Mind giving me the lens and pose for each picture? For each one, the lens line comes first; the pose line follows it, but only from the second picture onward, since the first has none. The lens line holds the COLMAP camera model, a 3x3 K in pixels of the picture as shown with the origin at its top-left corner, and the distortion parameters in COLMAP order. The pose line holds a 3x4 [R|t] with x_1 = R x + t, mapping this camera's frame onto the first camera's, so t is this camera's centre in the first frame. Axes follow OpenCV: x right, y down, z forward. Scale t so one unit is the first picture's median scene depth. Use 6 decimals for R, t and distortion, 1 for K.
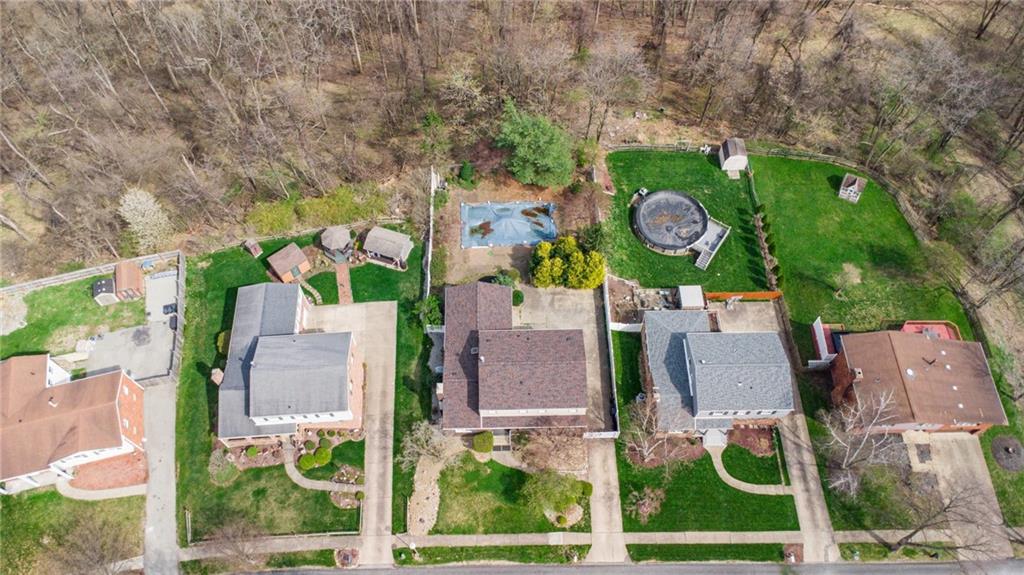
lens RADIAL K [[758.8, 0, 512.0], [0, 758.8, 287.5], [0, 0, 1]] dist [0.001469, -0.000214]
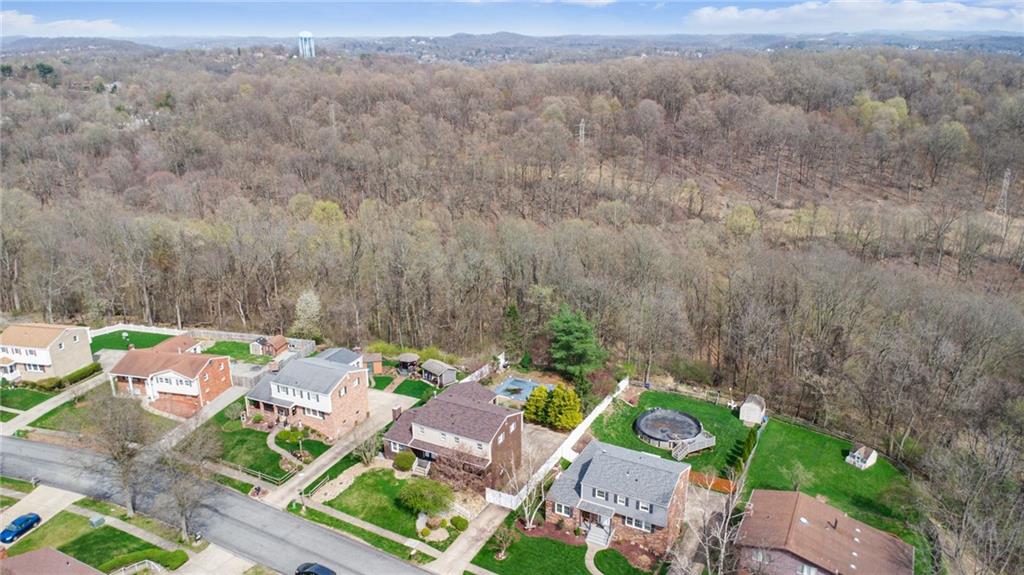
lens RADIAL K [[759.5, 0, 513.7], [0, 759.5, 232.0], [0, 0, 1]] dist [0.005859, 0.001617]
pose [[0.877997, 0.118476, -0.463772, 0.584662], [-0.414105, 0.673958, -0.611799, 0.587080], [0.240079, 0.729208, 0.640795, 0.026668]]
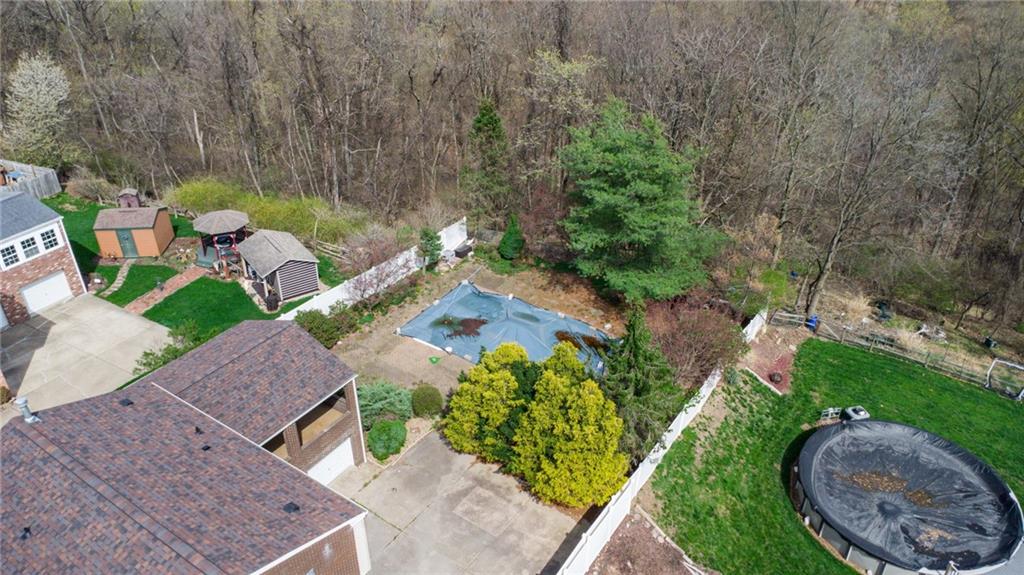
lens RADIAL K [[747.6, 0, 512.7], [0, 747.6, 277.1], [0, 0, 1]] dist [0.008218, 0.000691]
pose [[0.813025, 0.293711, -0.502717, 0.246439], [-0.503653, 0.787971, -0.354168, 0.056300], [0.292104, 0.541142, 0.788568, 0.730876]]
